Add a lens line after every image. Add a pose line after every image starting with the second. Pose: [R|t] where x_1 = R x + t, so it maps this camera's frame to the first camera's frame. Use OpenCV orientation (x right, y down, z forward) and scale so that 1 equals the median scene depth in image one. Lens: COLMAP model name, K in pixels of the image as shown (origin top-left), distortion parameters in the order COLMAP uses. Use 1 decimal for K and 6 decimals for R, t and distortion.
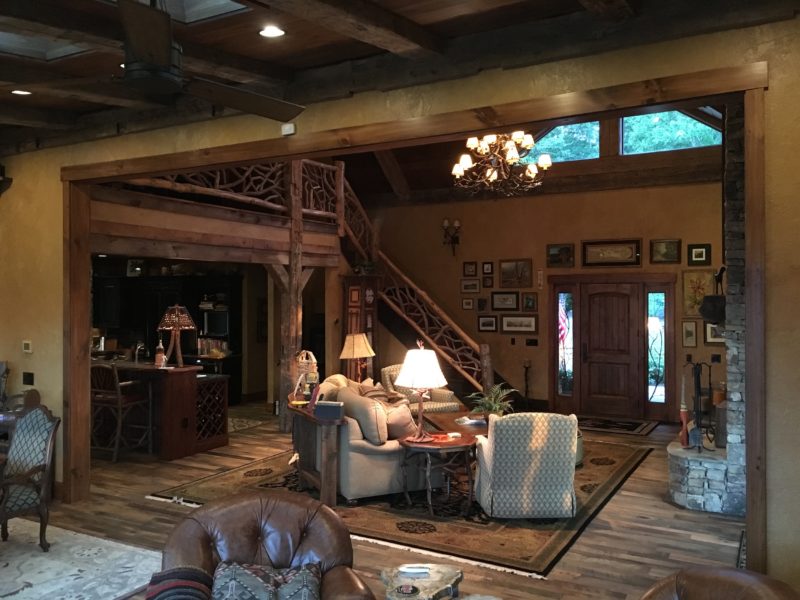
lens RADIAL K [[684.1, 0, 399.4], [0, 684.1, 298.7], [0, 0, 1]] dist [0.017422, -0.007456]
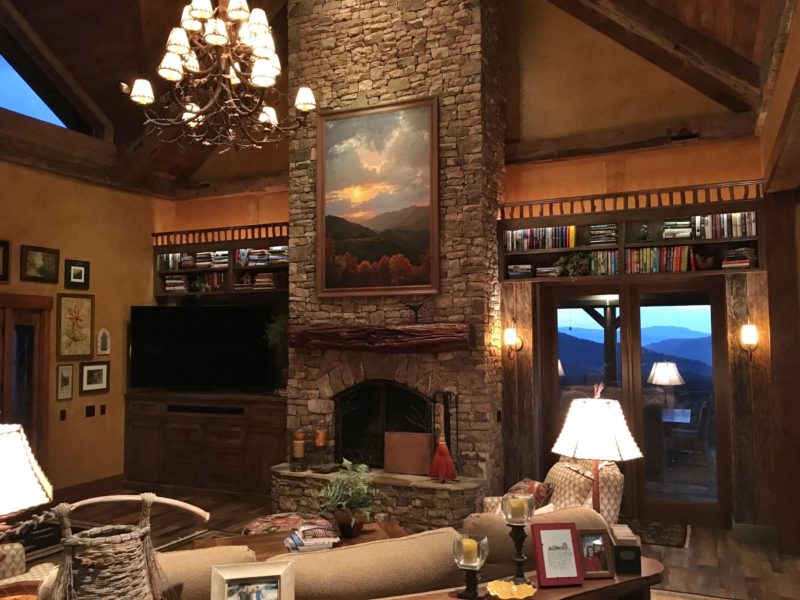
lens RADIAL K [[684.1, 0, 400.4], [0, 684.1, 298.8], [0, 0, 1]] dist [0.017422, -0.007456]
pose [[-0.086585, 0.057719, 0.994571, -0.337317], [0.005618, 0.998333, -0.057448, 0.007527], [-0.996229, 0.000613, -0.086765, 0.709513]]
